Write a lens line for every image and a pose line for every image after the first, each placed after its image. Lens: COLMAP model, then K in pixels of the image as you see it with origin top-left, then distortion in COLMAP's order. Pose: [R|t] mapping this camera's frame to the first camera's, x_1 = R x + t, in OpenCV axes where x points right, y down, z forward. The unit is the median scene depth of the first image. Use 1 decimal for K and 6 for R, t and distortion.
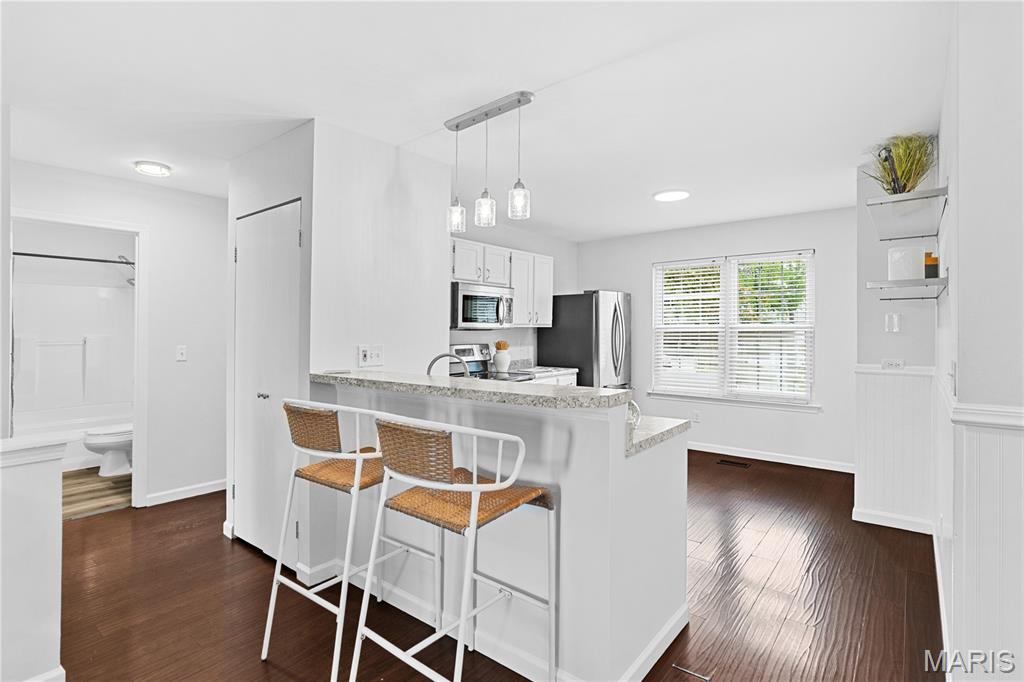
lens RADIAL K [[508.3, 0, 514.3], [0, 508.3, 325.8], [0, 0, 1]] dist [-0.001937, -0.000169]
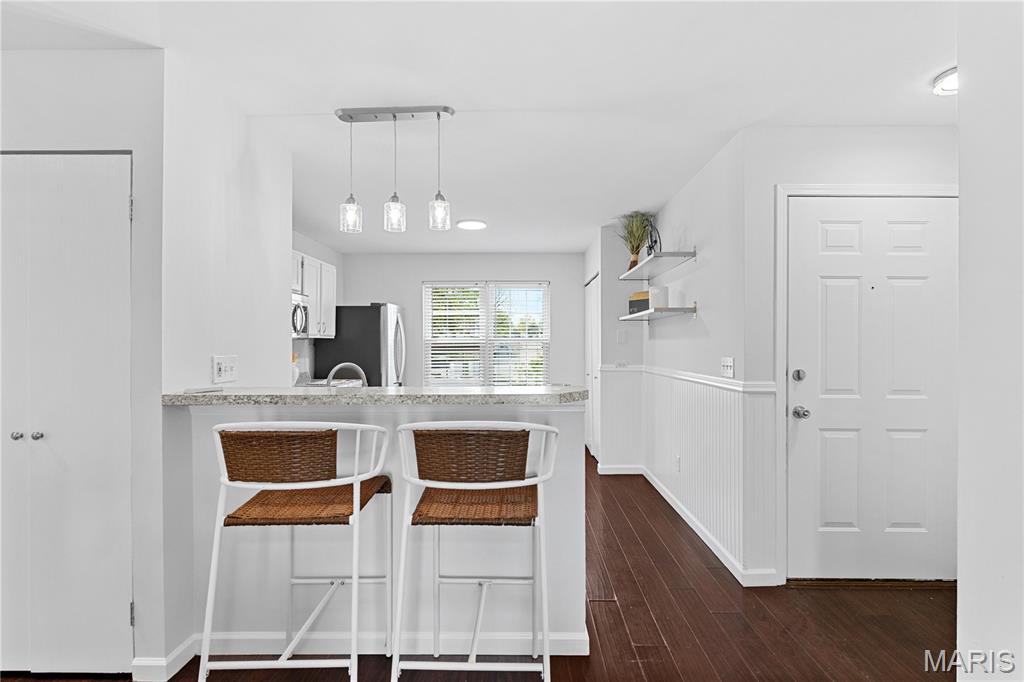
lens RADIAL K [[468.9, 0, 525.4], [0, 468.9, 343.8], [0, 0, 1]] dist [0.000859, 0.000022]
pose [[0.777365, 0.001277, 0.629049, -0.264020], [-0.005772, 0.999970, 0.005103, 0.008499], [-0.629024, -0.007598, 0.777349, 0.087656]]
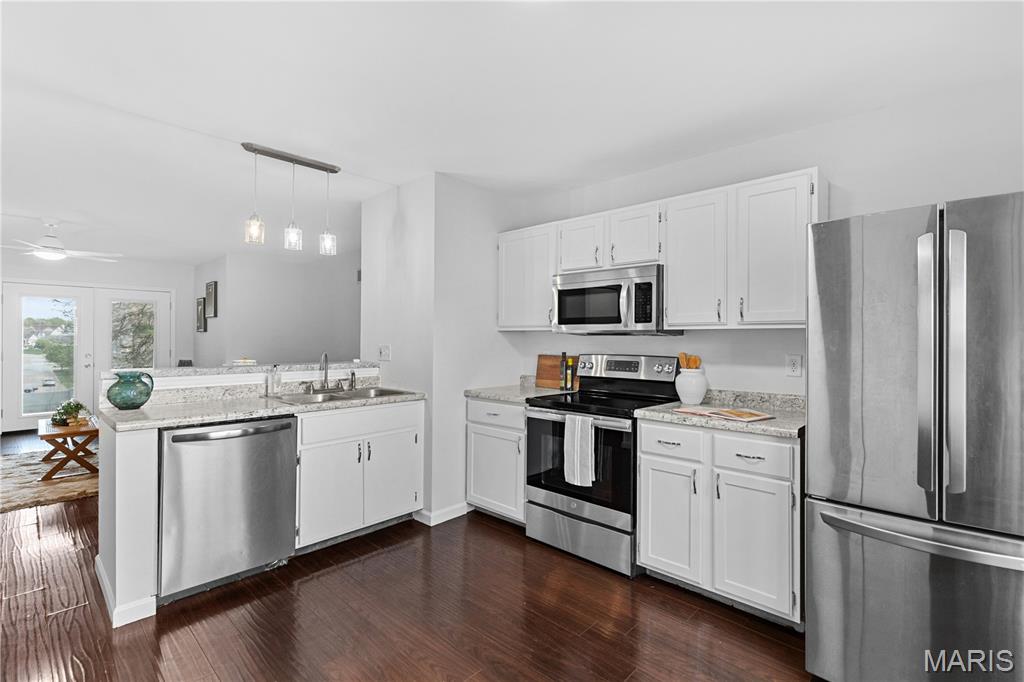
lens RADIAL K [[459.2, 0, 512.0], [0, 459.2, 341.0], [0, 0, 1]] dist [-0.000125, -0.000542]
pose [[-0.076689, 0.006507, -0.997034, 0.616745], [0.002954, 0.999976, 0.006299, 0.013605], [0.997051, -0.002462, -0.076707, 0.980034]]
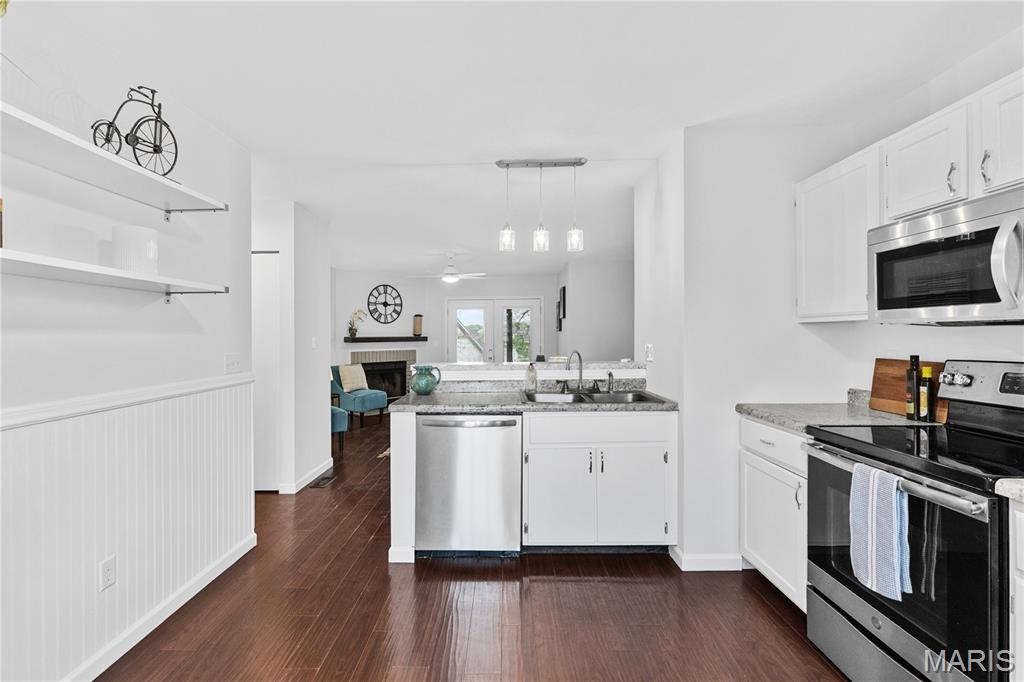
lens RADIAL K [[467.2, 0, 498.0], [0, 467.2, 330.7], [0, 0, 1]] dist [-0.002022, -0.000600]
pose [[-0.790294, 0.004190, -0.612713, 0.449484], [0.018024, 0.999703, -0.016411, 0.012992], [0.612462, -0.024013, -0.790135, 1.125227]]
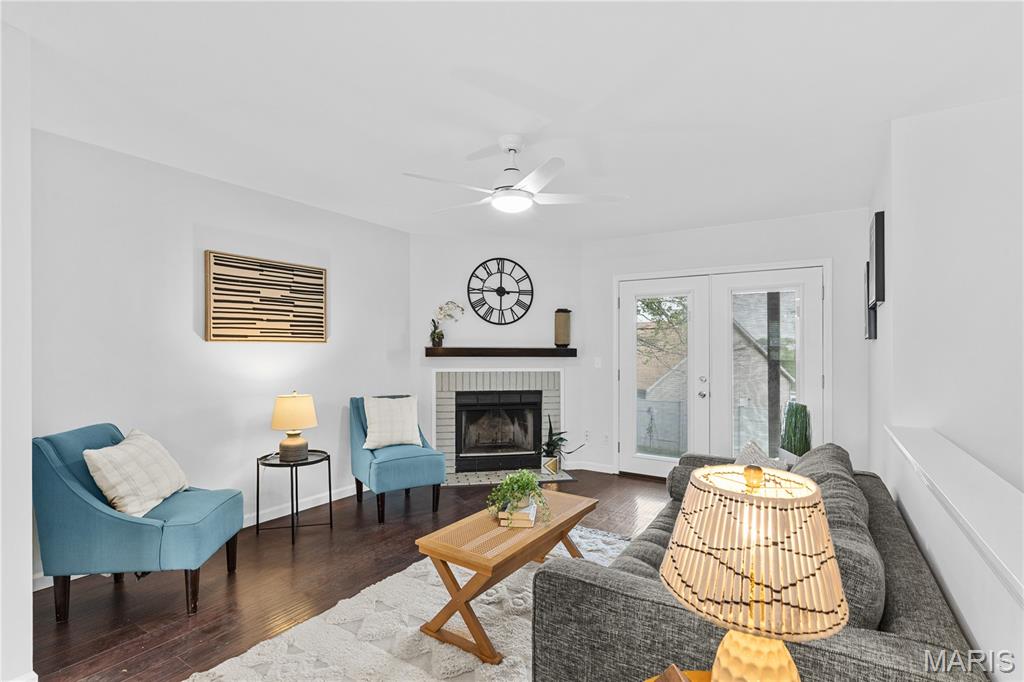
lens RADIAL K [[484.4, 0, 512.4], [0, 484.4, 351.8], [0, 0, 1]] dist [-0.000150, 0.000055]
pose [[-0.994986, -0.001702, -0.100000, -0.295038], [-0.001284, 0.999990, -0.004245, 0.013049], [0.100006, -0.004096, -0.994978, 0.459774]]
